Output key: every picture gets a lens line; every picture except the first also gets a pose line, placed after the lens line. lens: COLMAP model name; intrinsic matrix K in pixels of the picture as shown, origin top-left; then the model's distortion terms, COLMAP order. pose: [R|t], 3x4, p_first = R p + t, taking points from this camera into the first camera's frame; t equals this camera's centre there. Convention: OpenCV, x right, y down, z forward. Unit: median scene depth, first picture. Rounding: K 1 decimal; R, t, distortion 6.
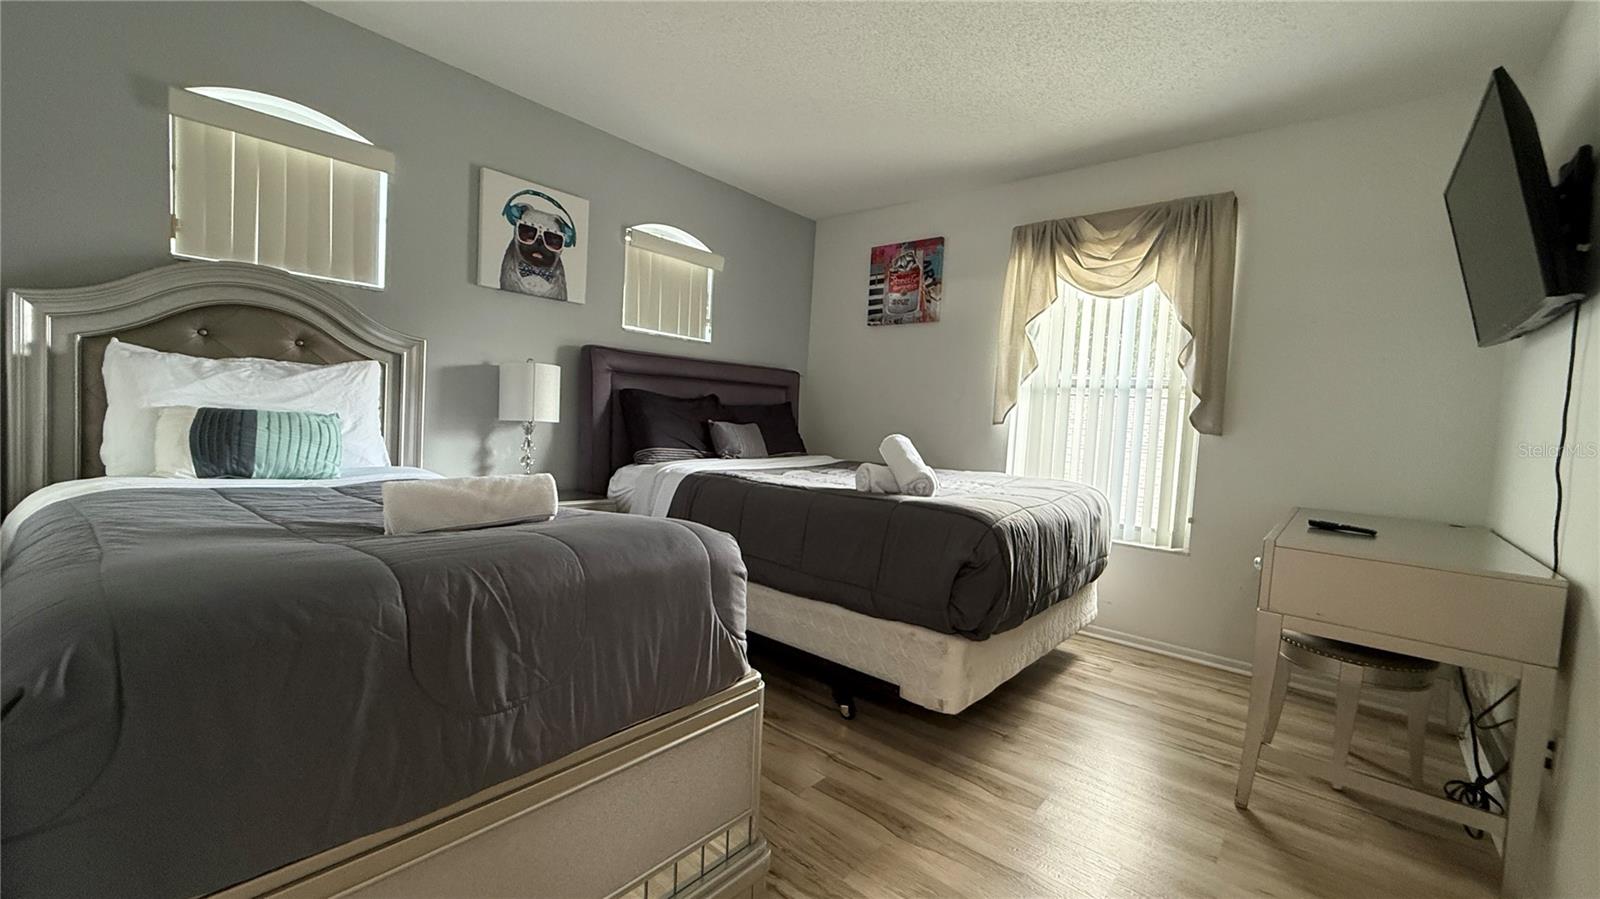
lens RADIAL K [[637.6, 0, 795.0], [0, 637.6, 451.1], [0, 0, 1]] dist [-0.013207, 0.000720]
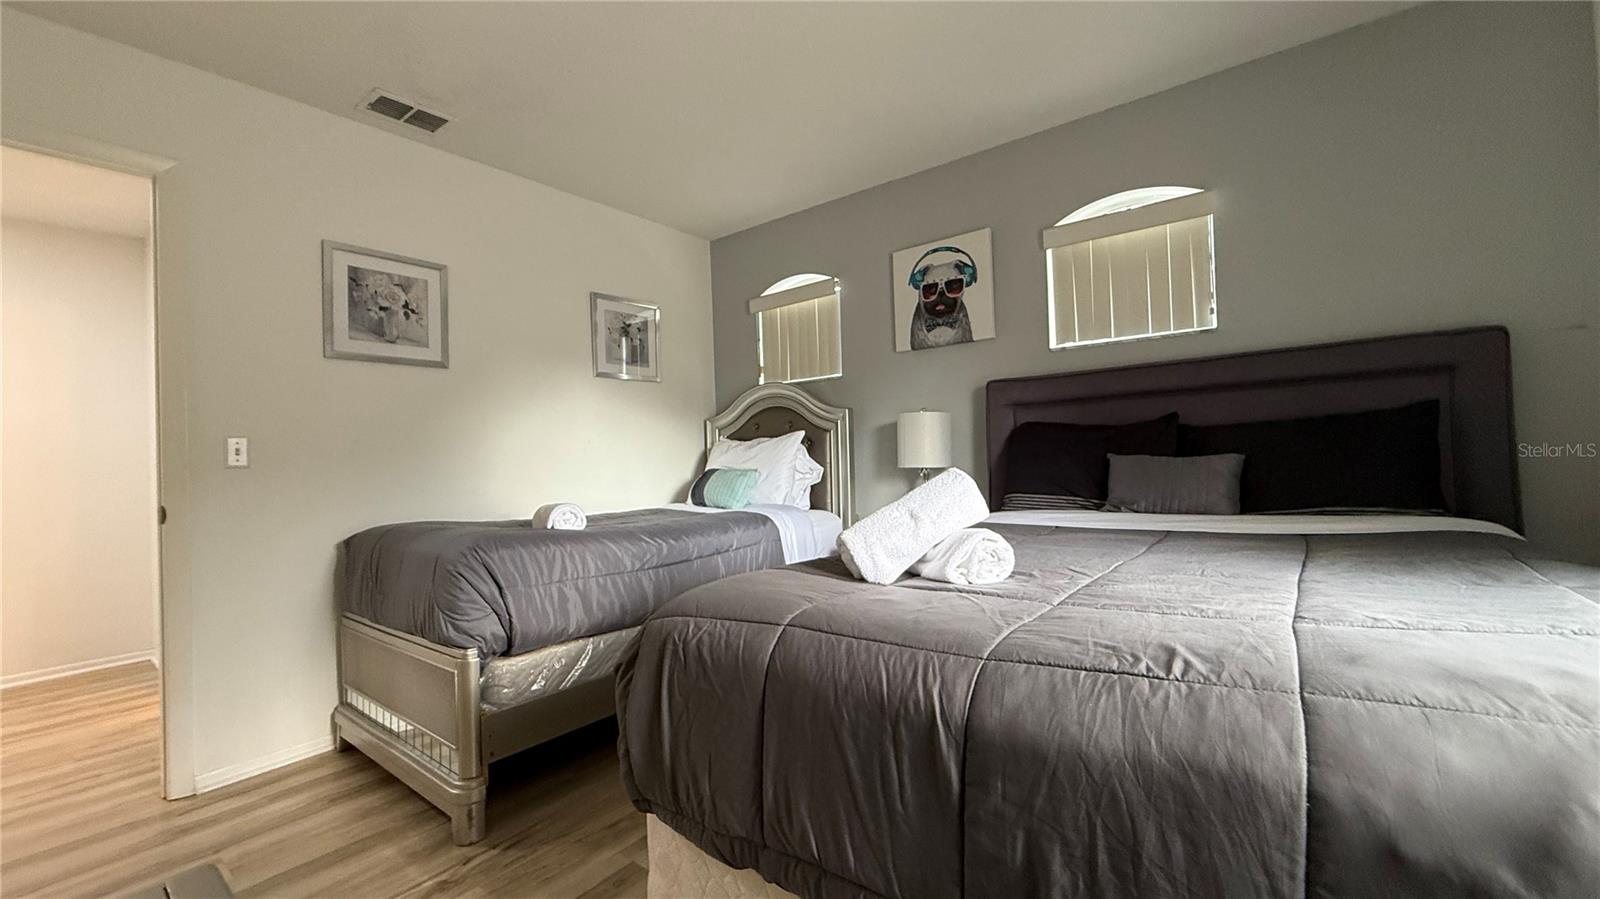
lens RADIAL K [[637.6, 0, 795.9], [0, 637.6, 446.2], [0, 0, 1]] dist [-0.013207, 0.000720]
pose [[0.040339, -0.071057, -0.996656, 0.596867], [-0.014459, 0.997322, -0.071690, -0.003719], [0.999081, 0.017302, 0.039203, 0.716752]]
